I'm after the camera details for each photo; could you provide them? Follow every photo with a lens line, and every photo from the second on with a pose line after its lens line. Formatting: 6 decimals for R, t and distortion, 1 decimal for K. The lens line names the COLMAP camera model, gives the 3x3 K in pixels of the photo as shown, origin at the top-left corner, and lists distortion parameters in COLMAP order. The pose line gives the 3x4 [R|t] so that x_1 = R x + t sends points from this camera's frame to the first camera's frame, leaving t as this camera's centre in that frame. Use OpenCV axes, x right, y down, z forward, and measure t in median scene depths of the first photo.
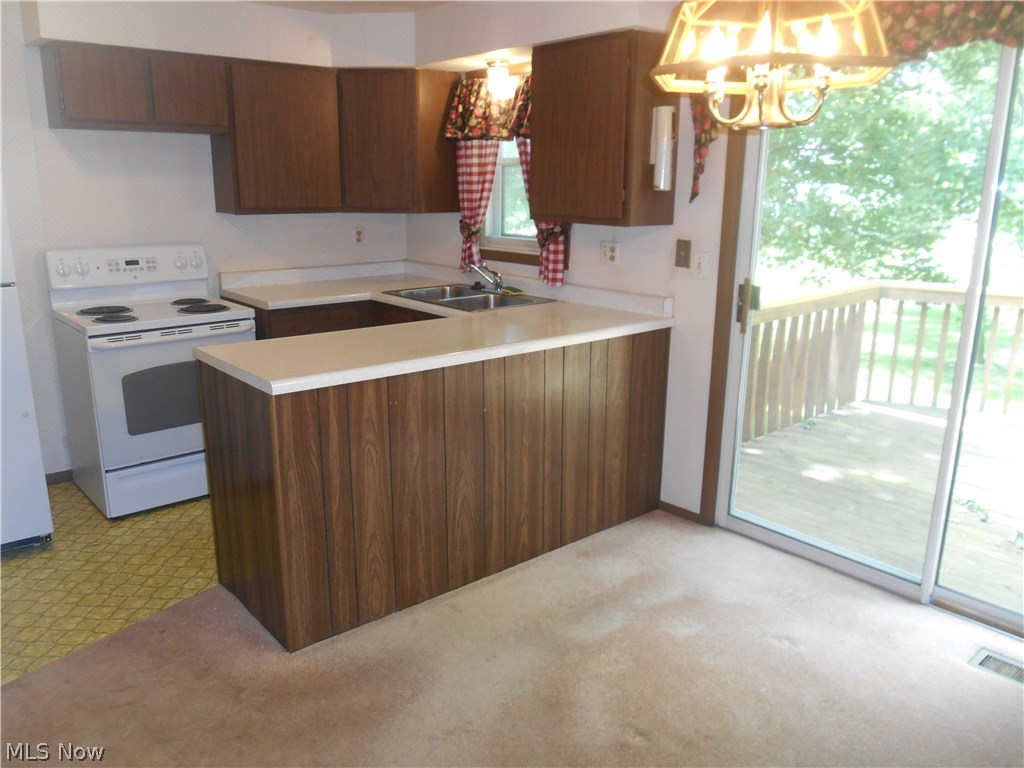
lens RADIAL K [[782.9, 0, 507.2], [0, 782.9, 389.5], [0, 0, 1]] dist [-0.030661, 0.012813]
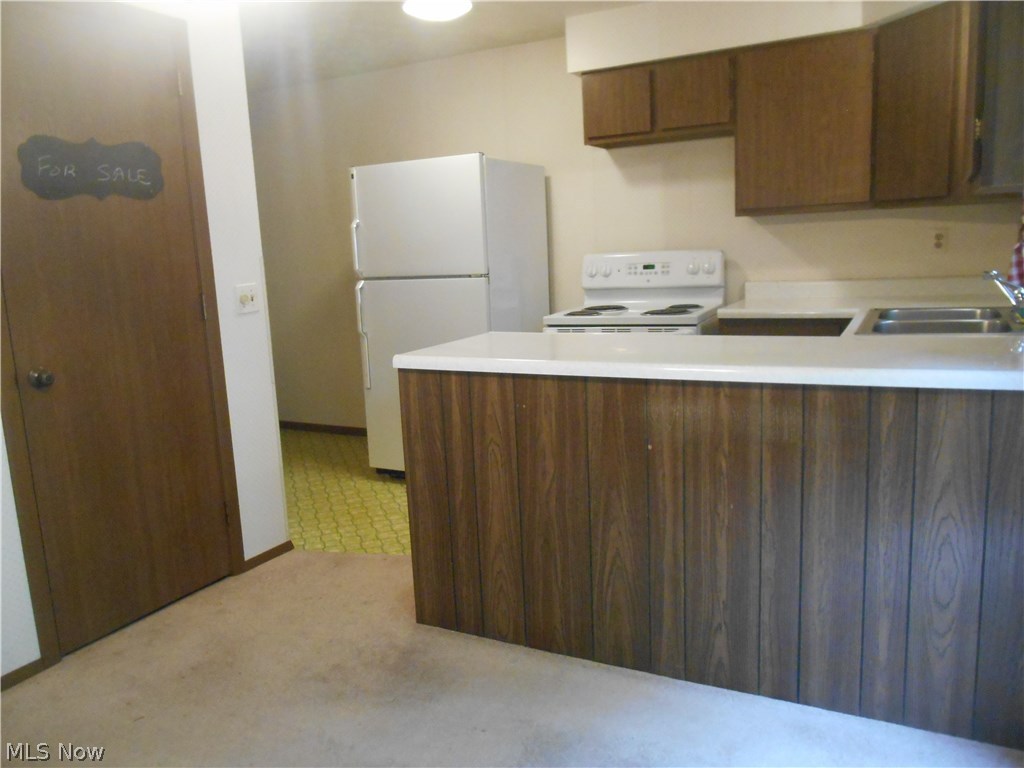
lens RADIAL K [[782.9, 0, 508.4], [0, 782.9, 392.4], [0, 0, 1]] dist [-0.030661, 0.012813]
pose [[0.376039, 0.142687, -0.915552, 0.494401], [-0.184006, 0.979894, 0.077139, -0.047617], [0.908150, 0.139460, 0.394734, 0.480737]]
